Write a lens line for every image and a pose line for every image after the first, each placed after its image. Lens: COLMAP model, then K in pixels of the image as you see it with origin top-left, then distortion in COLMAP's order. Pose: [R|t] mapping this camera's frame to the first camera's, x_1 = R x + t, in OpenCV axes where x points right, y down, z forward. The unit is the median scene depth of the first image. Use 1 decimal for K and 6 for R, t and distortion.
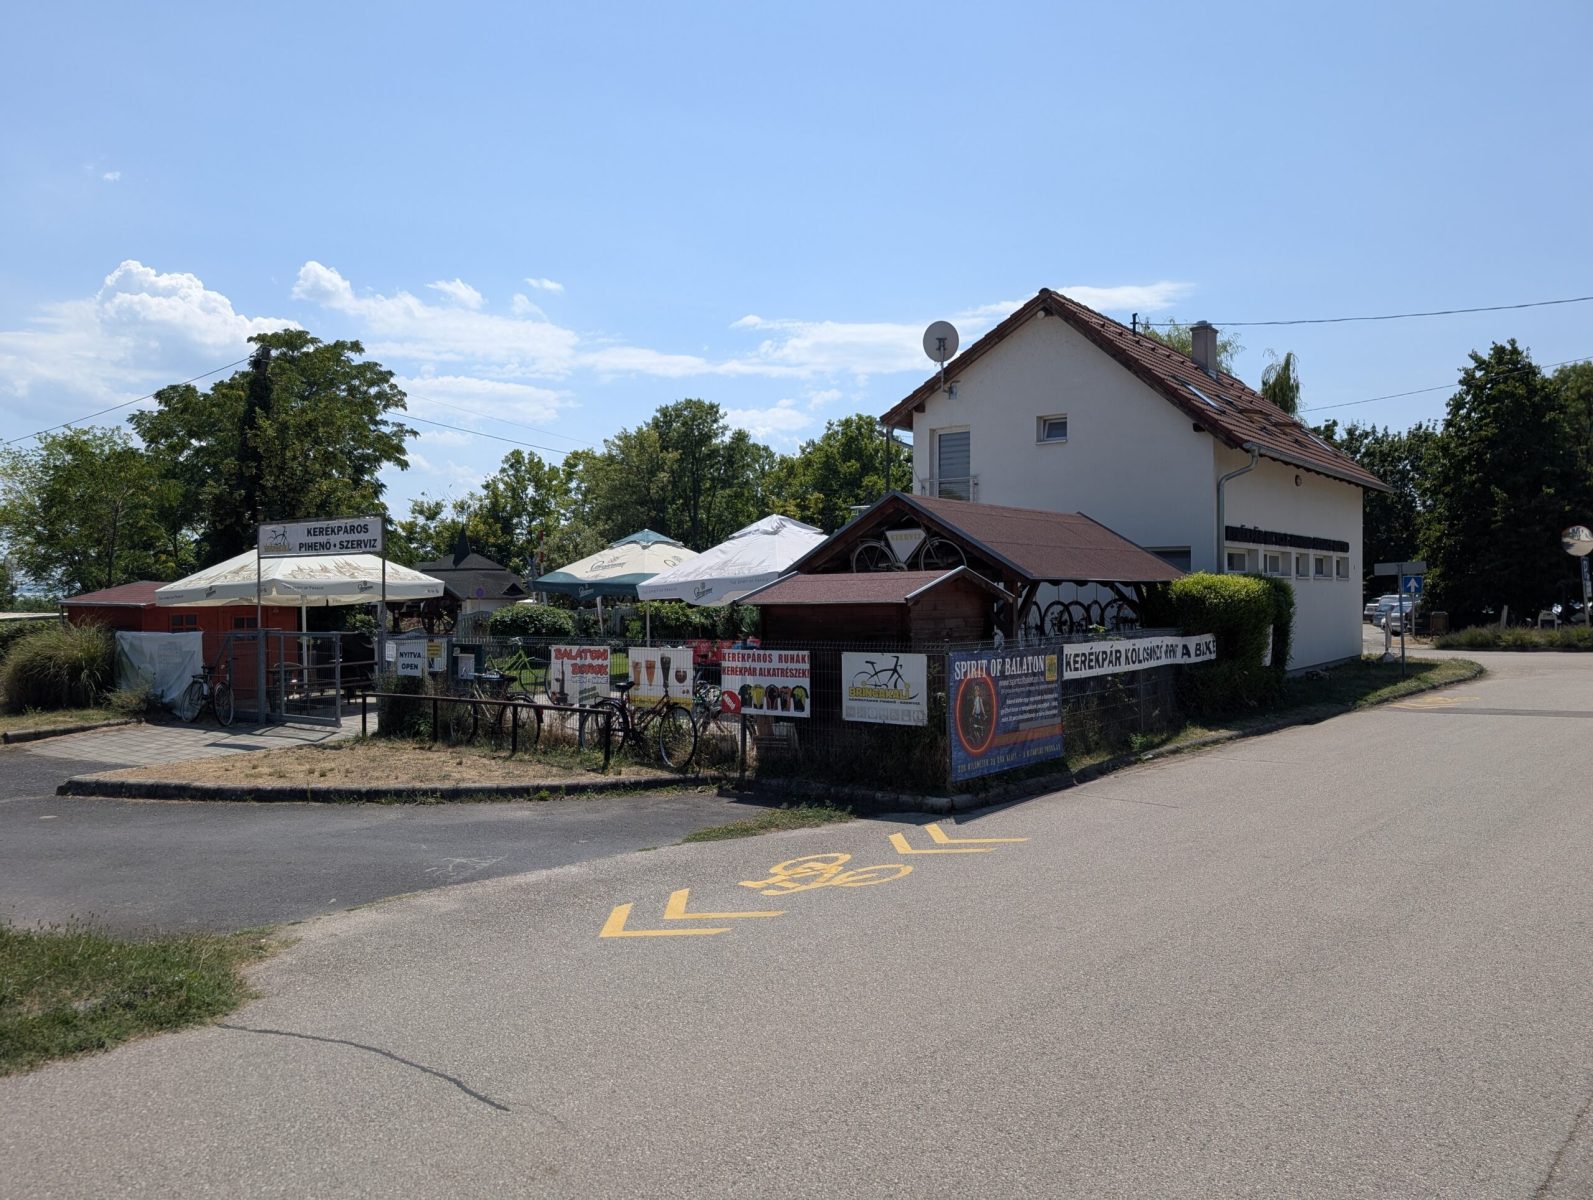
lens RADIAL K [[1141.0, 0, 802.5], [0, 1141.0, 598.4], [0, 0, 1]] dist [0.014860, -0.010557]
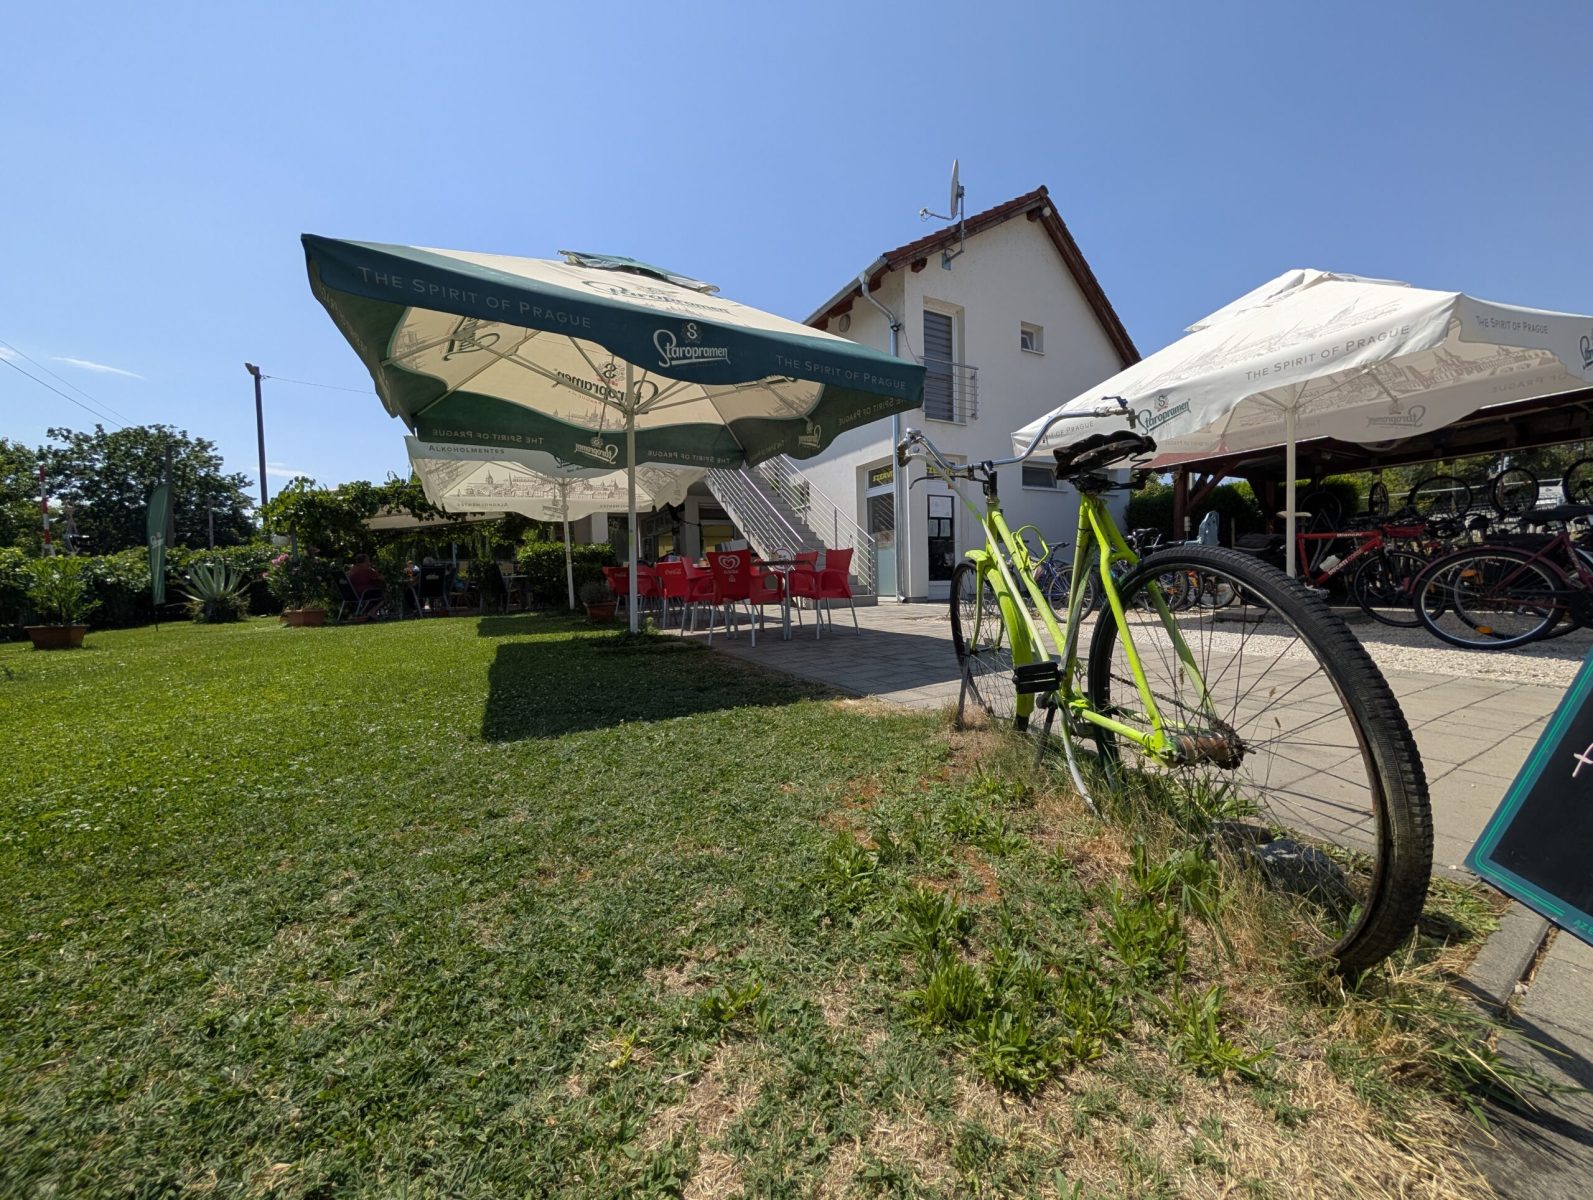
lens RADIAL K [[579.6, 0, 797.1], [0, 579.6, 610.2], [0, 0, 1]] dist [-0.000958, -0.000086]
pose [[0.416520, -0.055557, 0.907428, -0.079026], [0.036239, 0.998352, 0.044490, 0.013361], [-0.908404, 0.014353, 0.417847, 0.231218]]
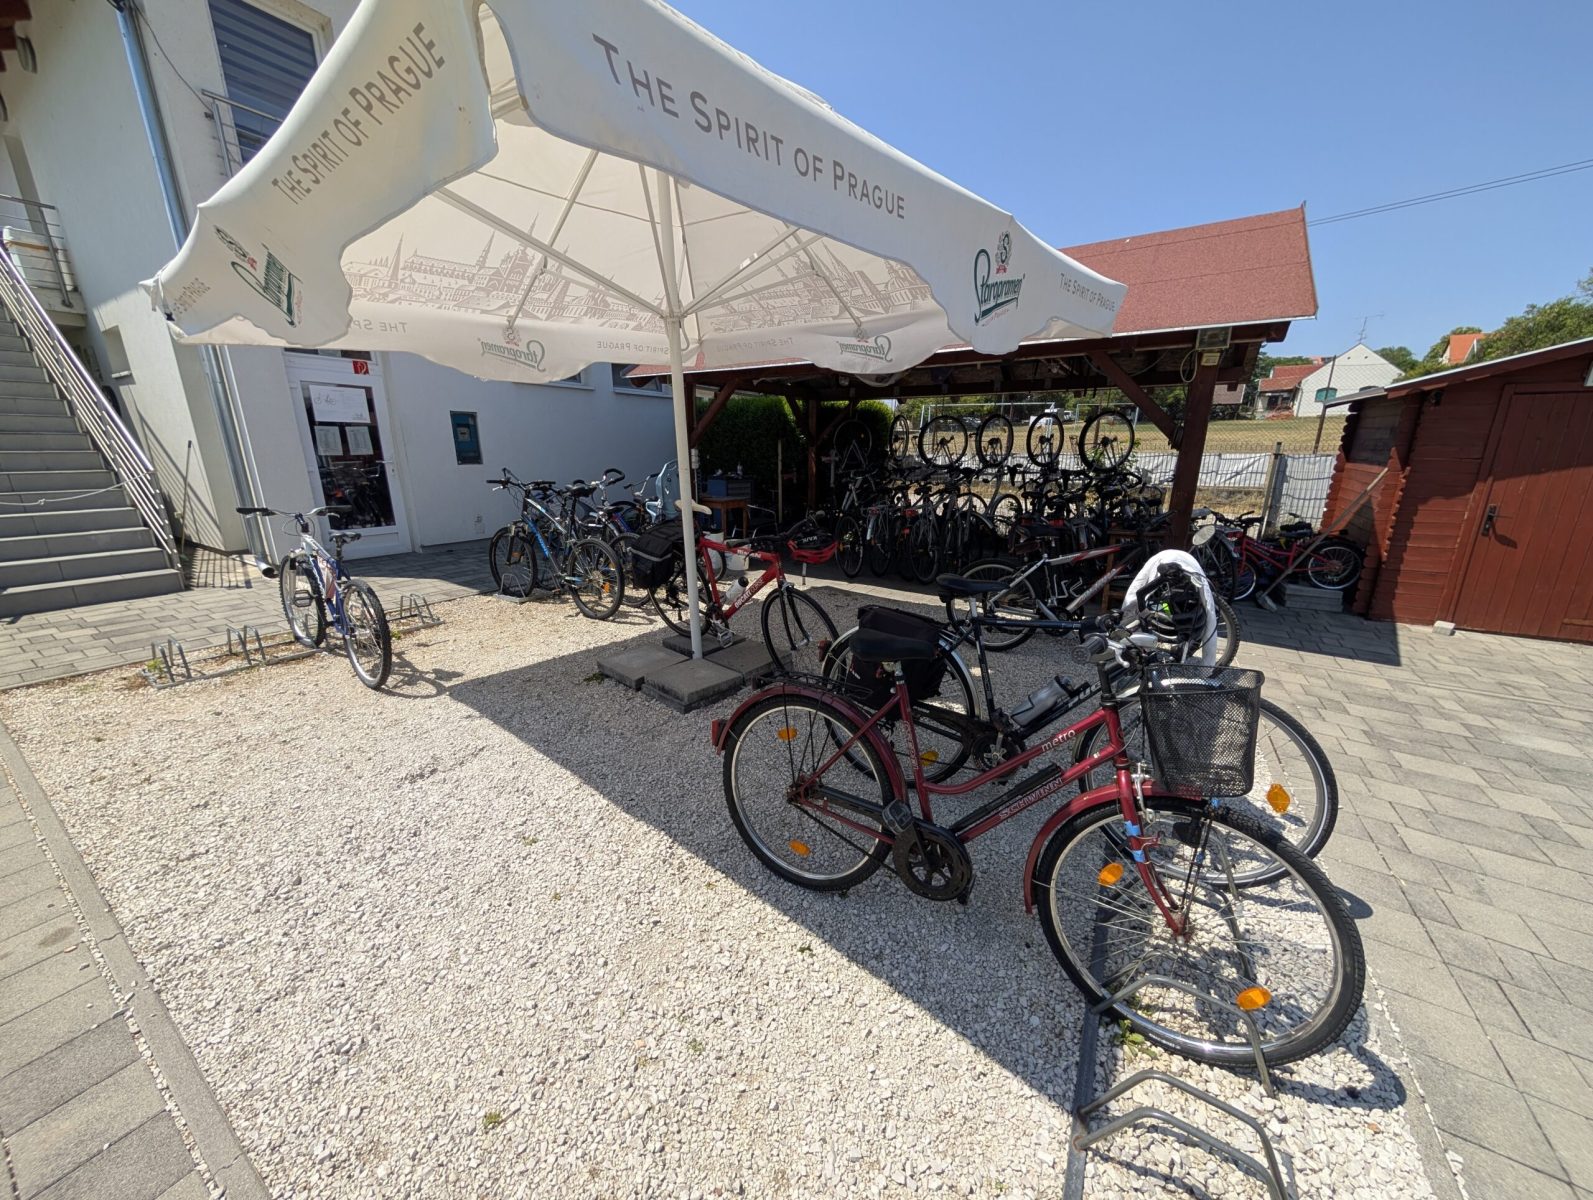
lens RADIAL K [[579.6, 0, 796.5], [0, 579.6, 607.2], [0, 0, 1]] dist [-0.000958, -0.000086]
pose [[-0.081586, -0.266389, 0.960407, -0.039958], [0.003773, 0.963530, 0.267575, 0.004412], [-0.996659, 0.025454, -0.077605, 0.206155]]
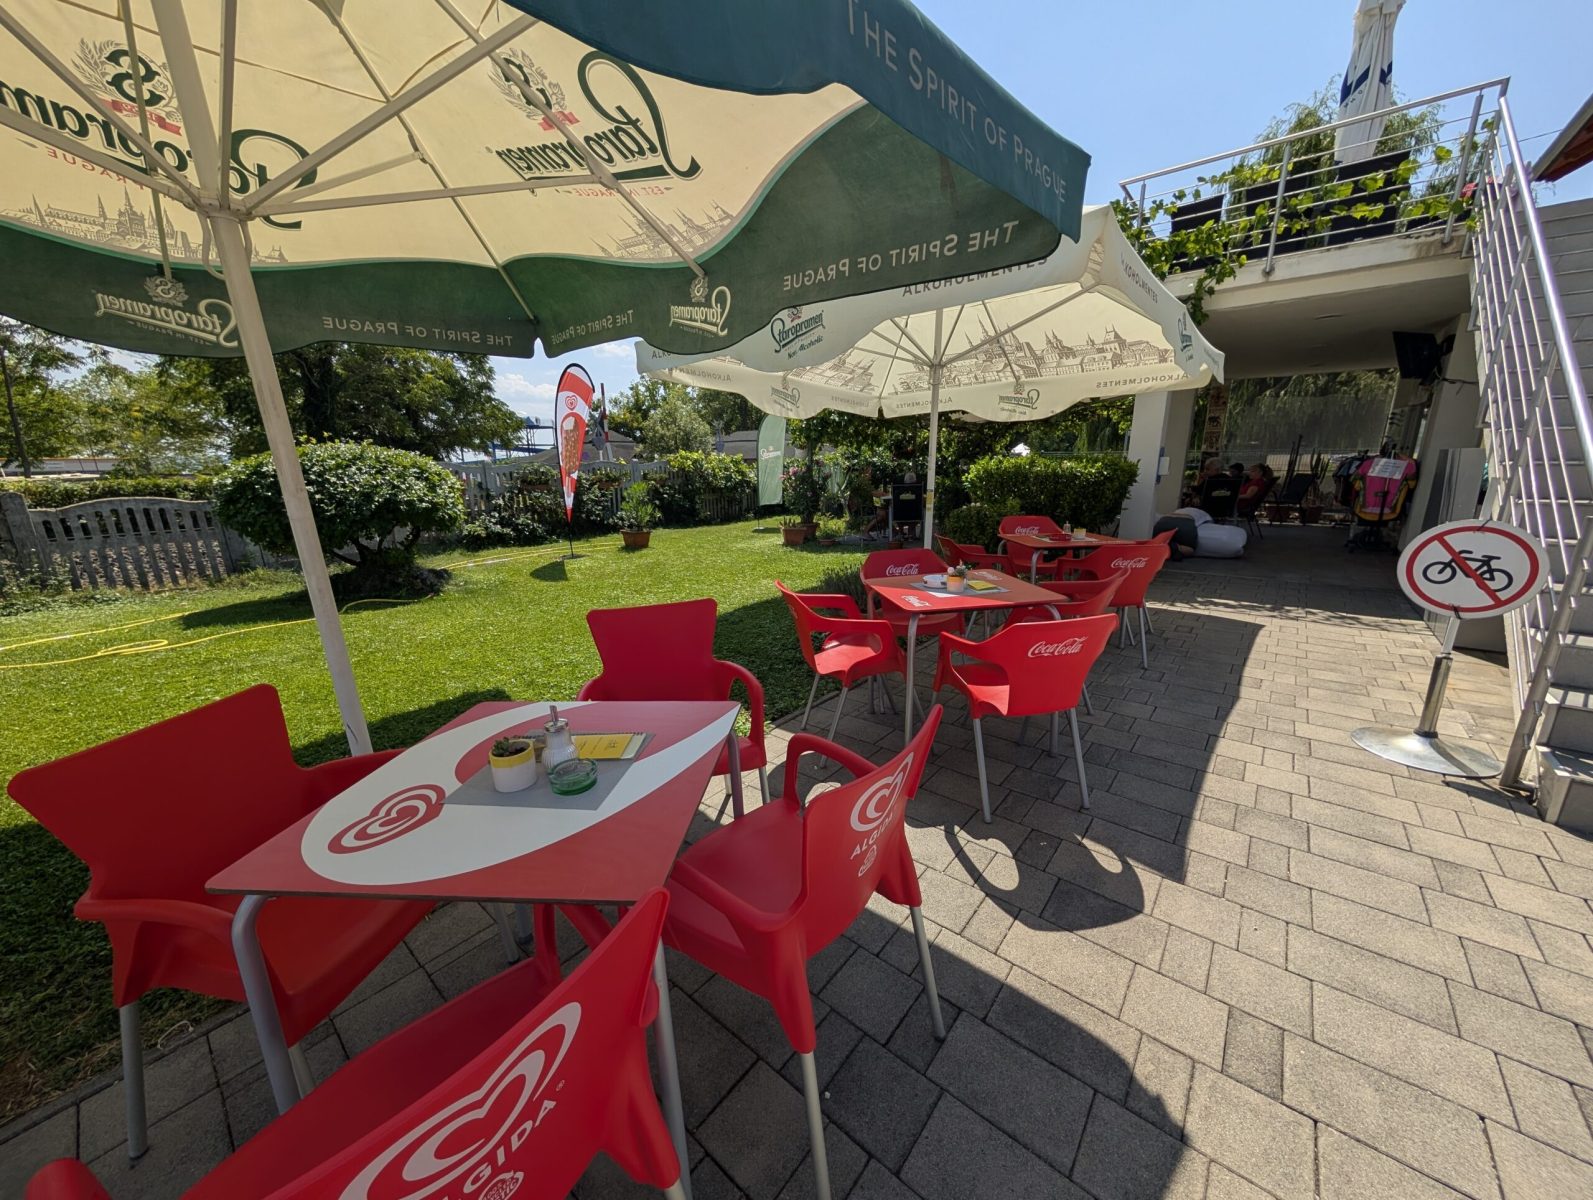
lens RADIAL K [[579.6, 0, 794.7], [0, 579.6, 605.4], [0, 0, 1]] dist [-0.000958, -0.000086]
pose [[0.998248, 0.009307, -0.058433, -0.018031], [0.004538, 0.972601, 0.232436, 0.004651], [0.058995, -0.232294, 0.970855, 0.248380]]
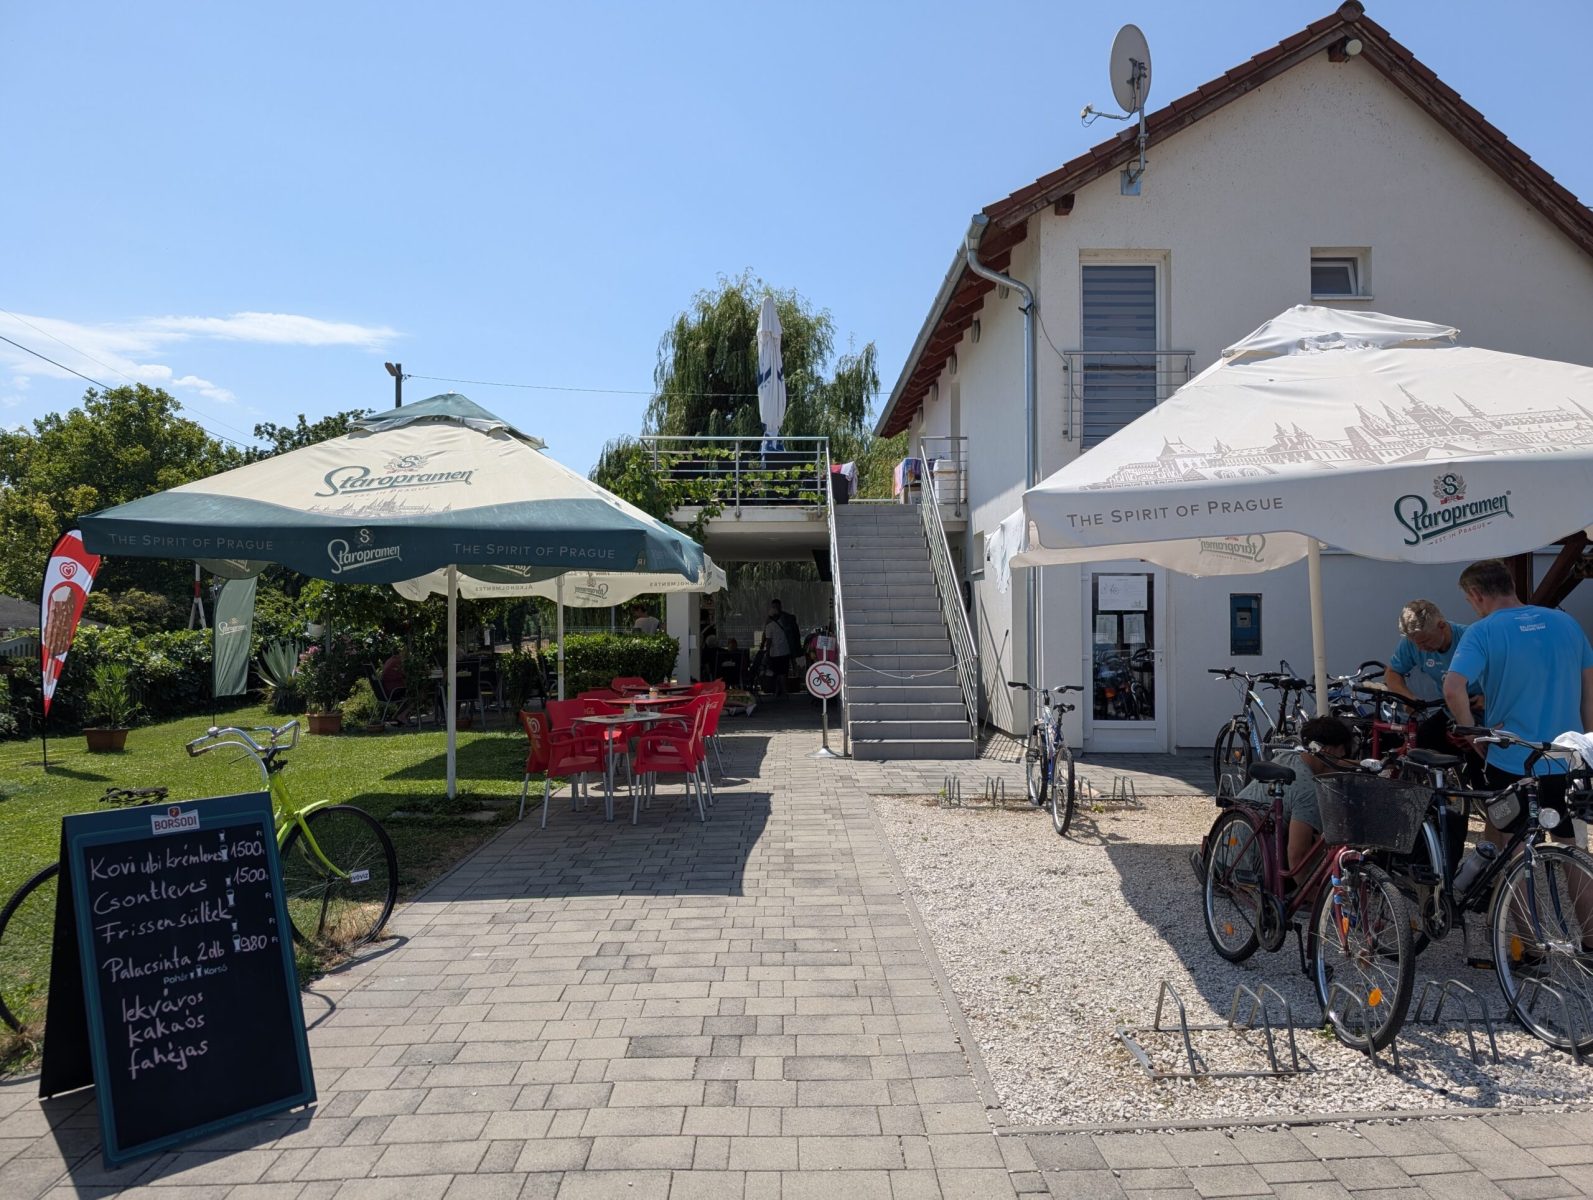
lens RADIAL K [[1141.0, 0, 813.6], [0, 1141.0, 622.9], [0, 0, 1]] dist [0.014860, -0.010557]
pose [[0.785361, 0.001006, 0.619037, -0.071333], [0.008769, 0.999880, -0.012750, 0.004228], [-0.618976, 0.015441, 0.785258, 0.174208]]
